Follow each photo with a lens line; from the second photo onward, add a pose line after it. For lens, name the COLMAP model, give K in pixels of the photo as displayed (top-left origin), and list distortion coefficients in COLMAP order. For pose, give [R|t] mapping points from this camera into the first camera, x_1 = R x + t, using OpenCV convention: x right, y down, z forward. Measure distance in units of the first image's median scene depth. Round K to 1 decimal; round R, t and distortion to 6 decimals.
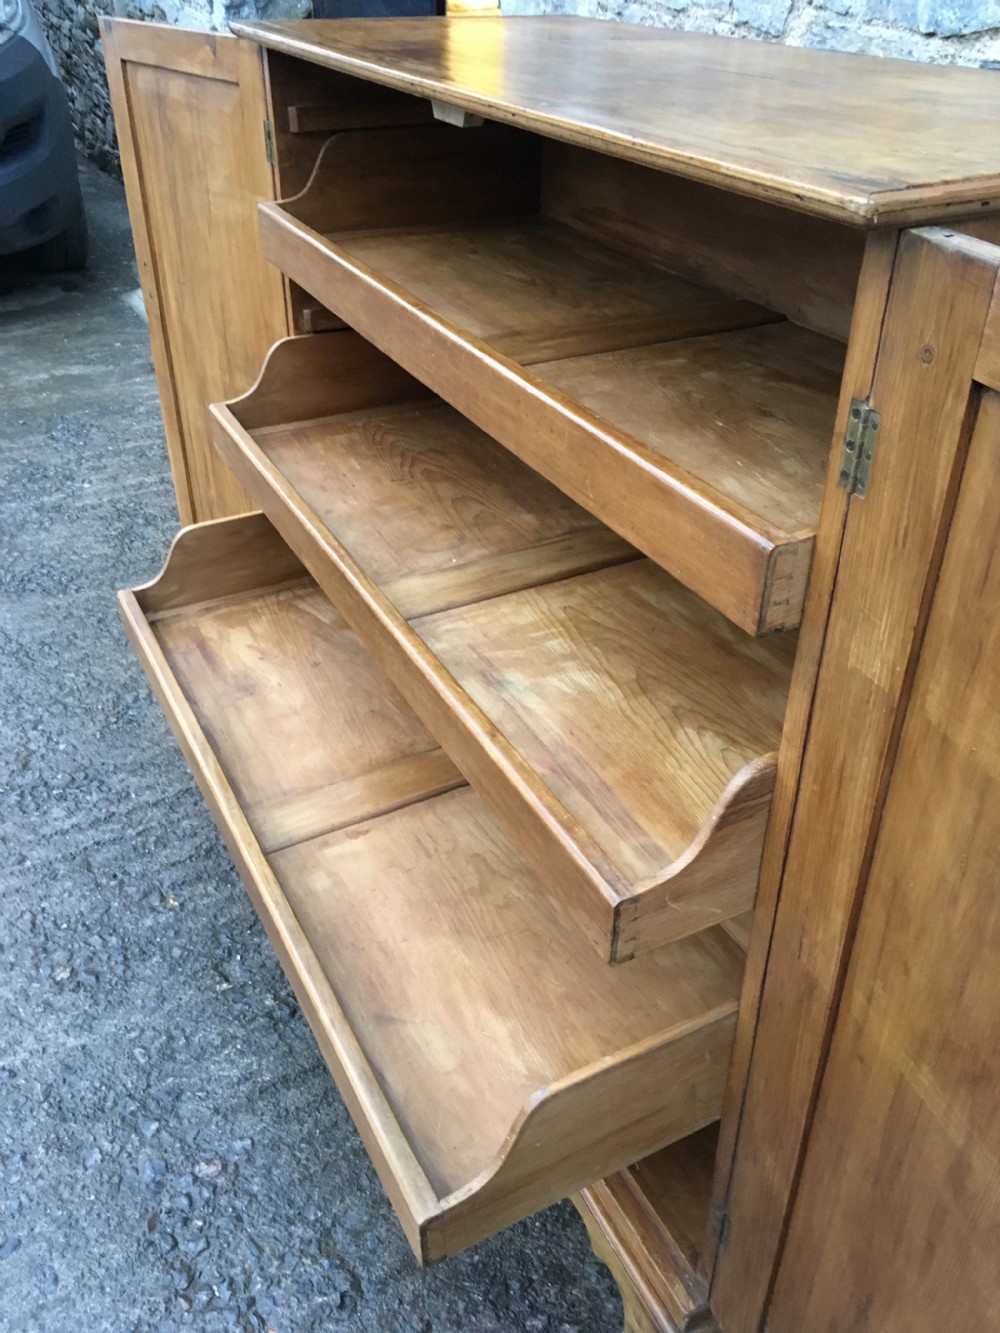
lens RADIAL K [[1126.7, 0, 504.1], [0, 1126.7, 667.7], [0, 0, 1]] dist [0.048657, -0.065652]
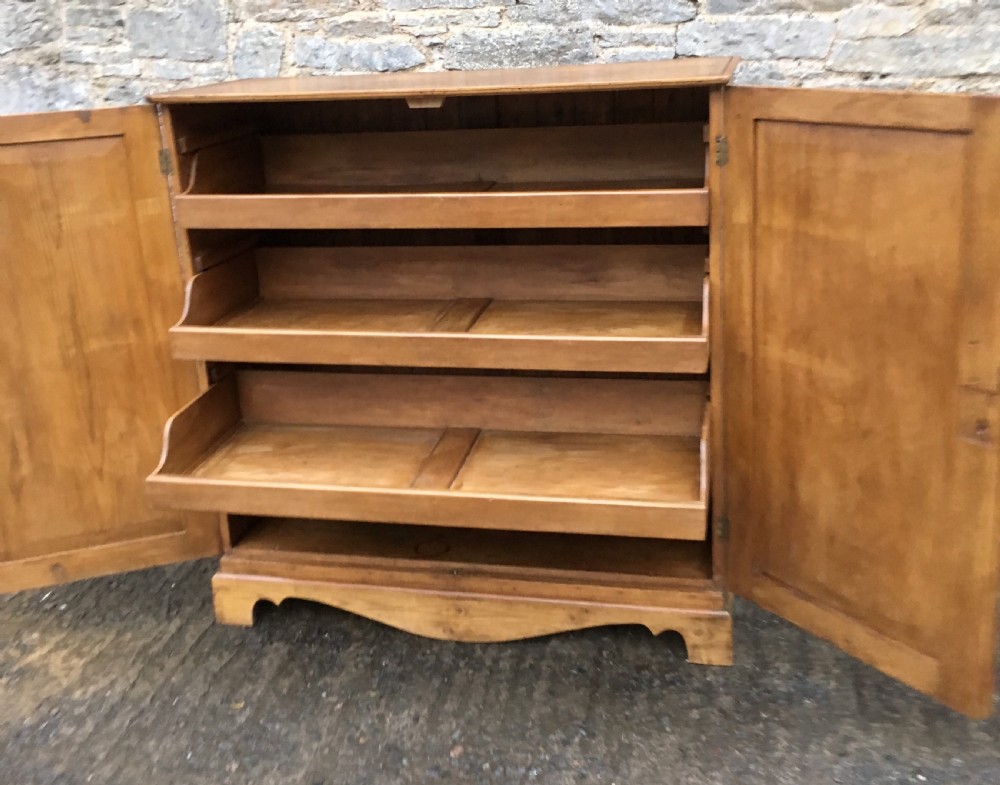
lens RADIAL K [[1104.4, 0, 489.5], [0, 1104.4, 351.0], [0, 0, 1]] dist [0.039783, 0.000000]
pose [[0.644066, -0.270504, 0.715547, -1.059423], [0.467263, 0.879727, -0.088015, 0.114405], [-0.605677, 0.391036, 0.692998, -0.235243]]
